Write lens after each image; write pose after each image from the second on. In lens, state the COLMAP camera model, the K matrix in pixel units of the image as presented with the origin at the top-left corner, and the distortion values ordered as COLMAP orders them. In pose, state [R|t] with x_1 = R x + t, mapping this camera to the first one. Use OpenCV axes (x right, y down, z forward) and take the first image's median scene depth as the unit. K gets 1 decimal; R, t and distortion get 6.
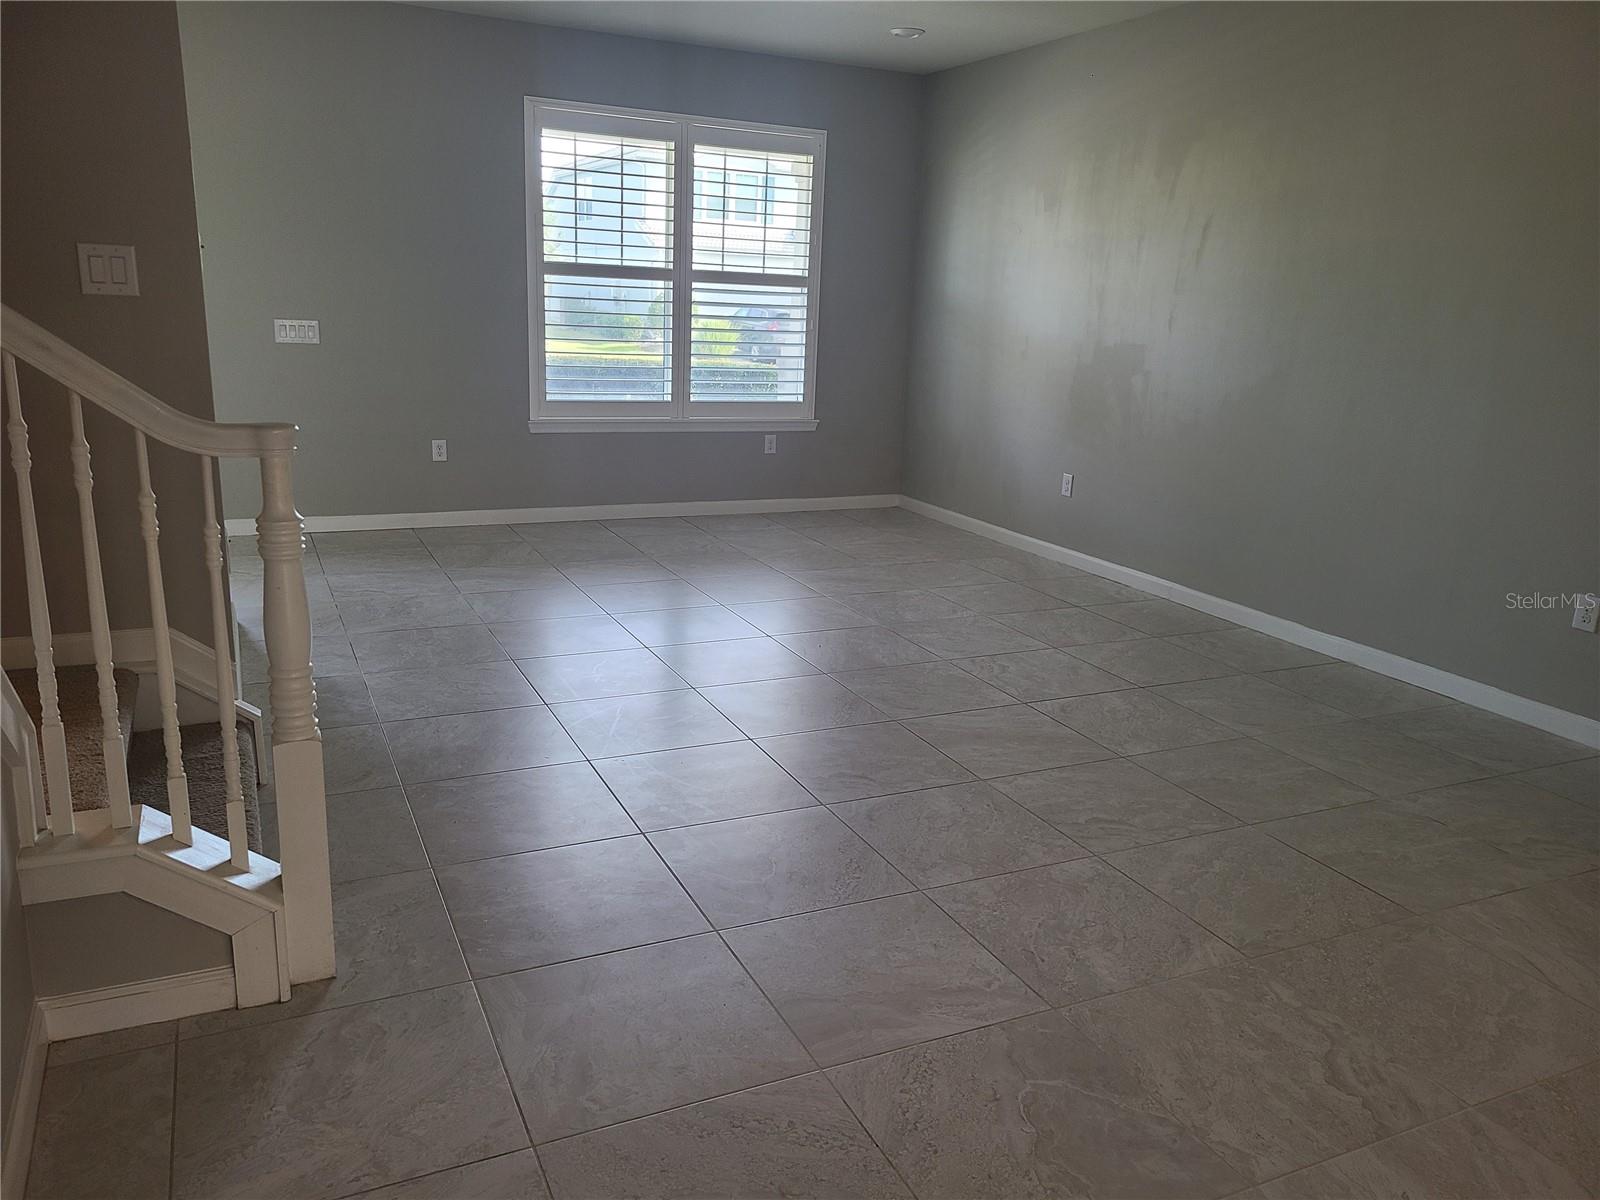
lens RADIAL K [[1198.9, 0, 806.5], [0, 1198.9, 594.8], [0, 0, 1]] dist [0.053472, -0.031658]
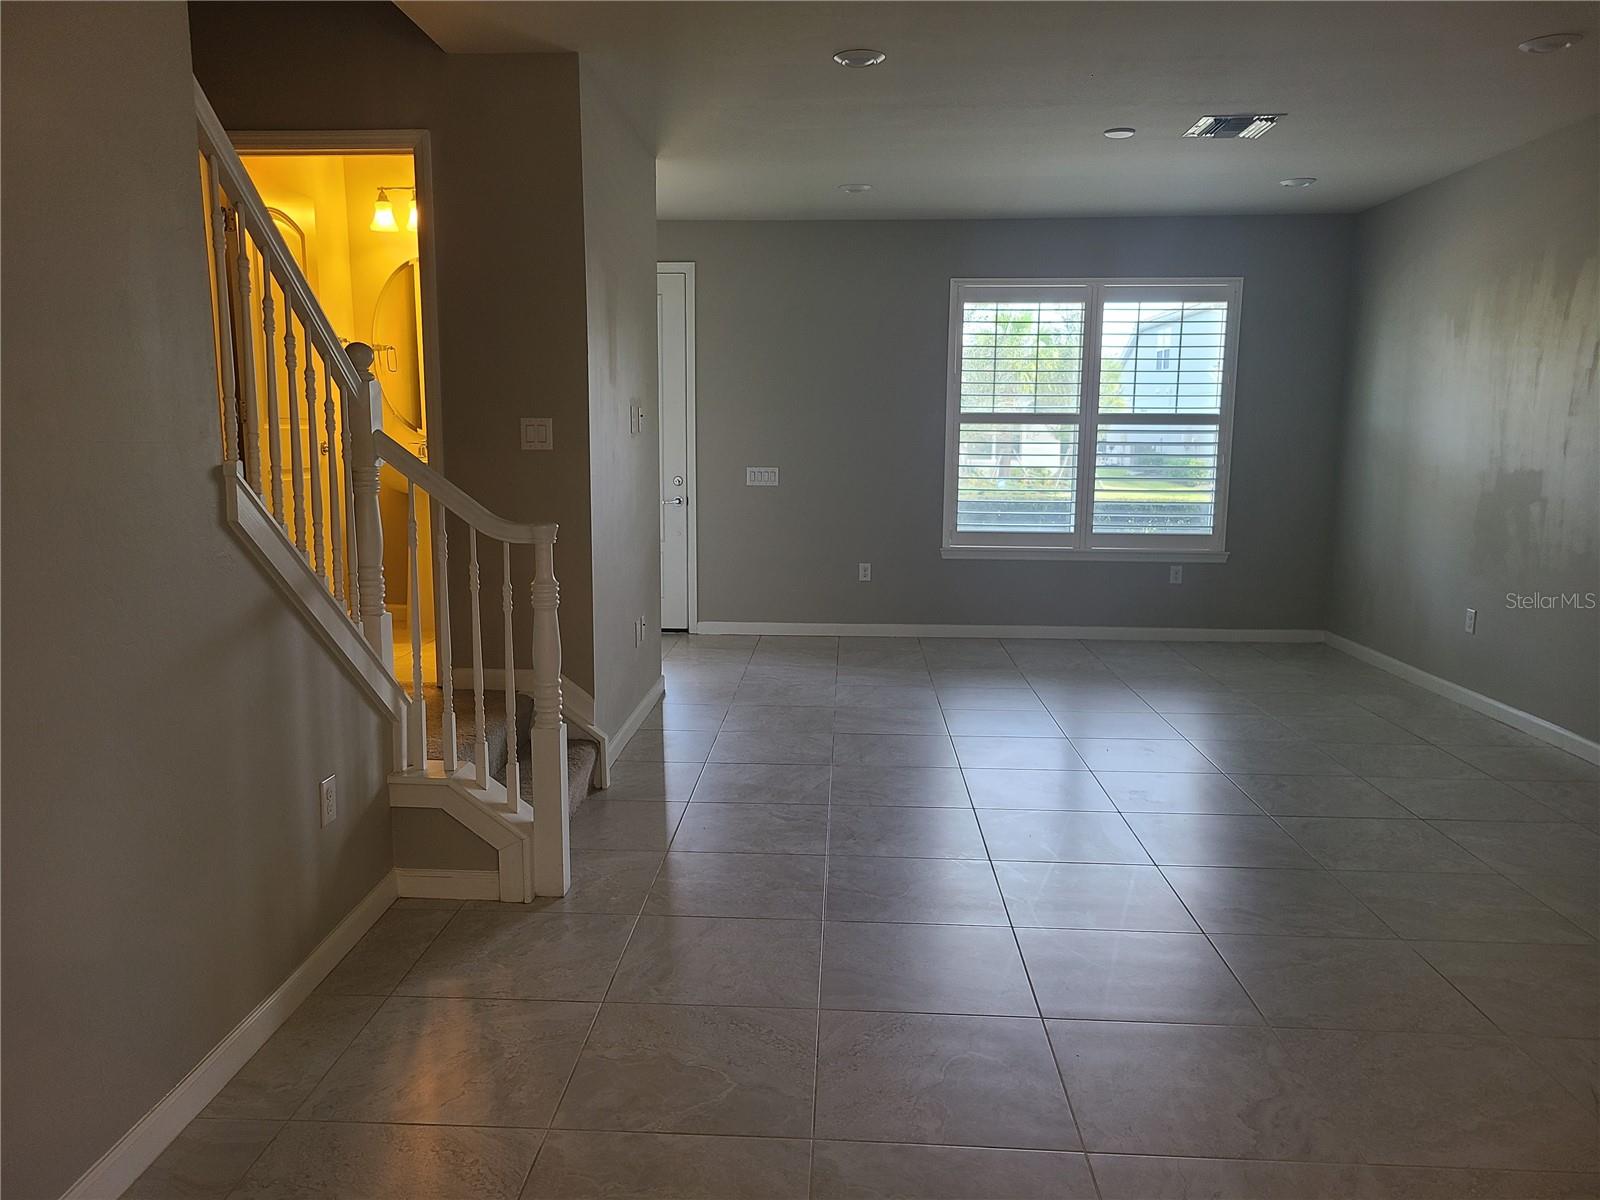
lens RADIAL K [[1198.9, 0, 783.5], [0, 1198.9, 603.4], [0, 0, 1]] dist [0.053472, -0.031658]
pose [[0.877587, 0.034019, -0.478209, 0.186541], [-0.088346, 0.991872, -0.091569, 0.025901], [0.471207, 0.122608, 0.873459, -0.066810]]
